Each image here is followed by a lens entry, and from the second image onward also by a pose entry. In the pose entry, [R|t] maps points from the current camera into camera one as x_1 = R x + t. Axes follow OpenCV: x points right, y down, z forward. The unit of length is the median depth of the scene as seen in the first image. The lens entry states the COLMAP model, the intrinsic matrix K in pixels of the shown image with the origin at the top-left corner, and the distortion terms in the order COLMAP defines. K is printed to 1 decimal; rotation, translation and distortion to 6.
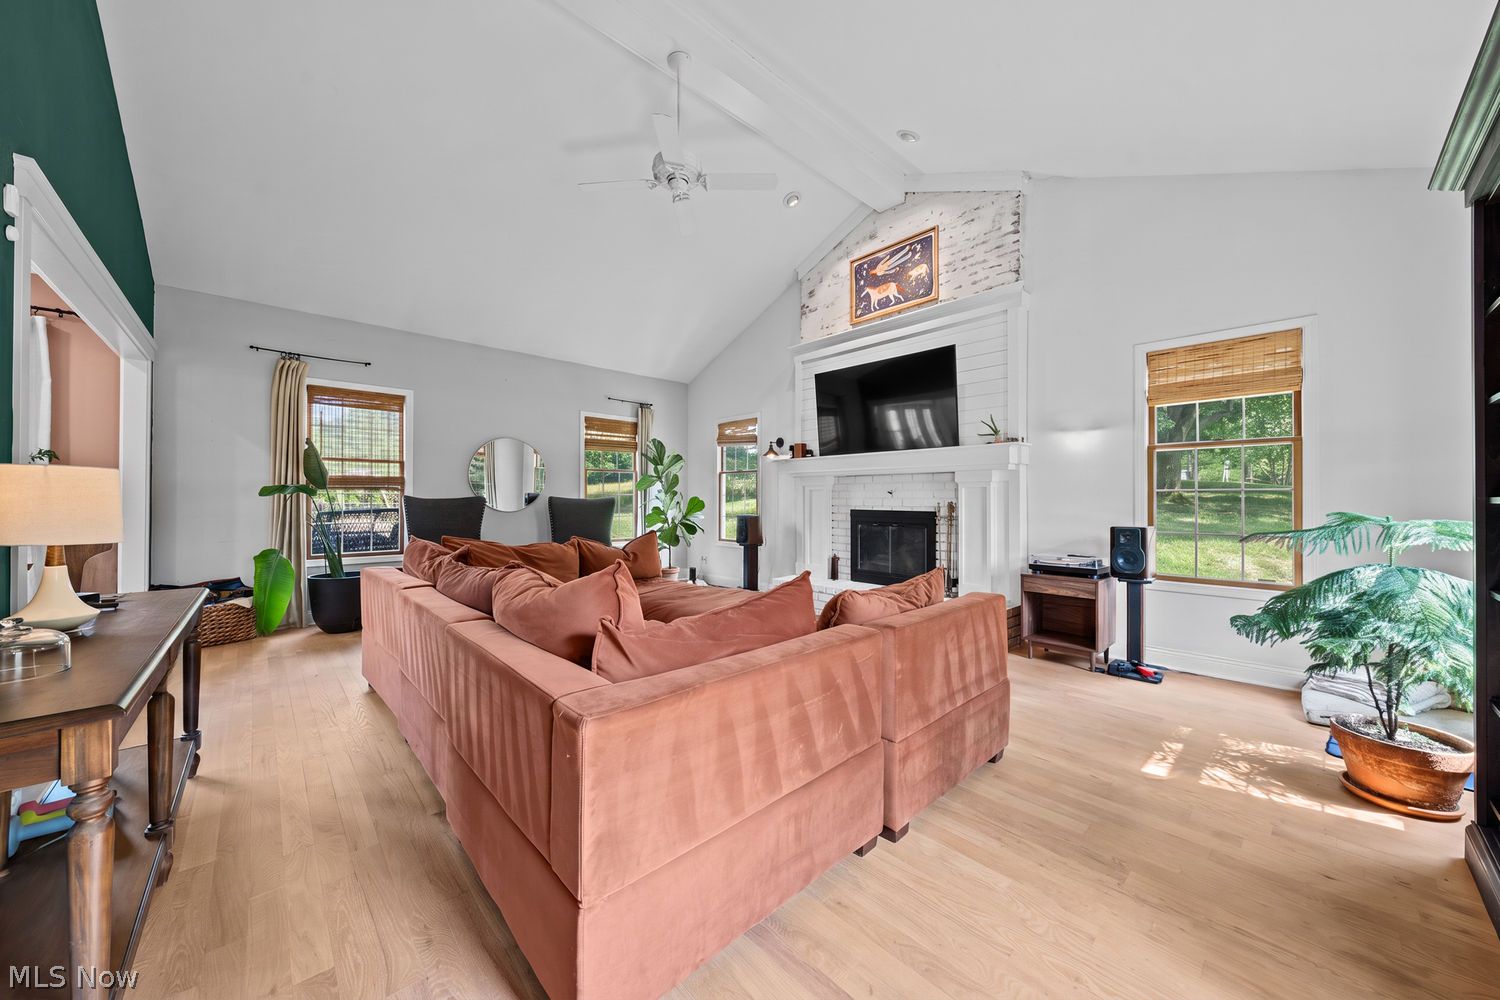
lens RADIAL K [[529.9, 0, 750.0], [0, 529.9, 500.0], [0, 0, 1]] dist [-0.000750, -0.000108]
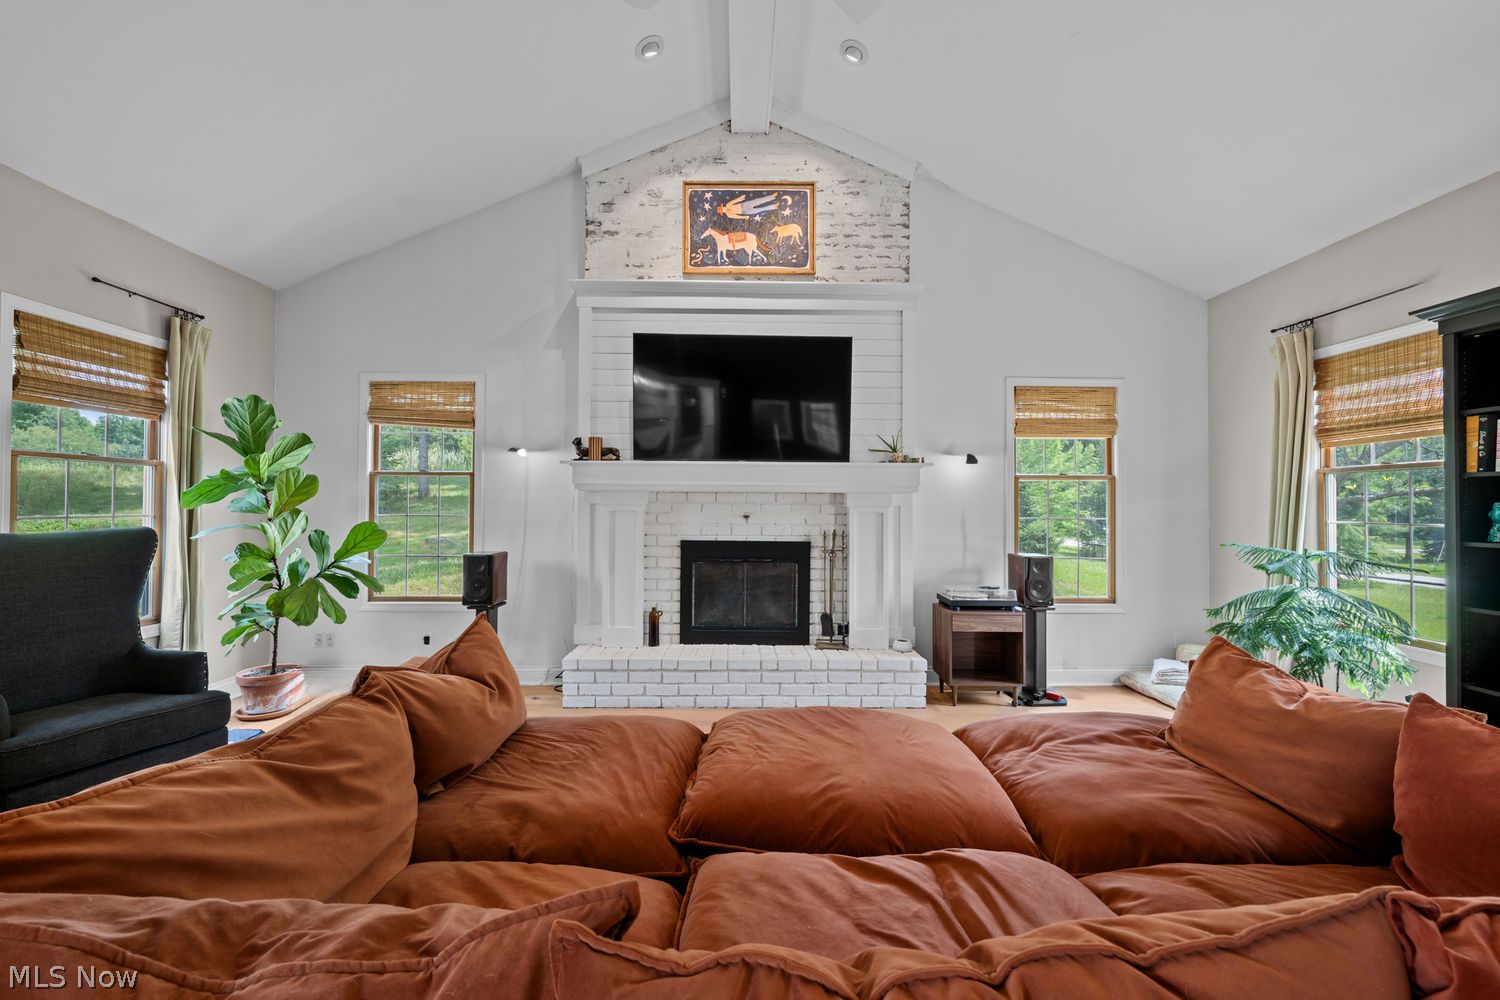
lens RADIAL K [[605.9, 0, 750.0], [0, 605.9, 500.0], [0, 0, 1]] dist [0.001602, -0.000017]
pose [[0.673187, 0.009896, 0.739406, -0.346483], [-0.006313, 0.999951, -0.007635, -0.030074], [-0.739445, 0.000472, 0.673217, 0.417784]]
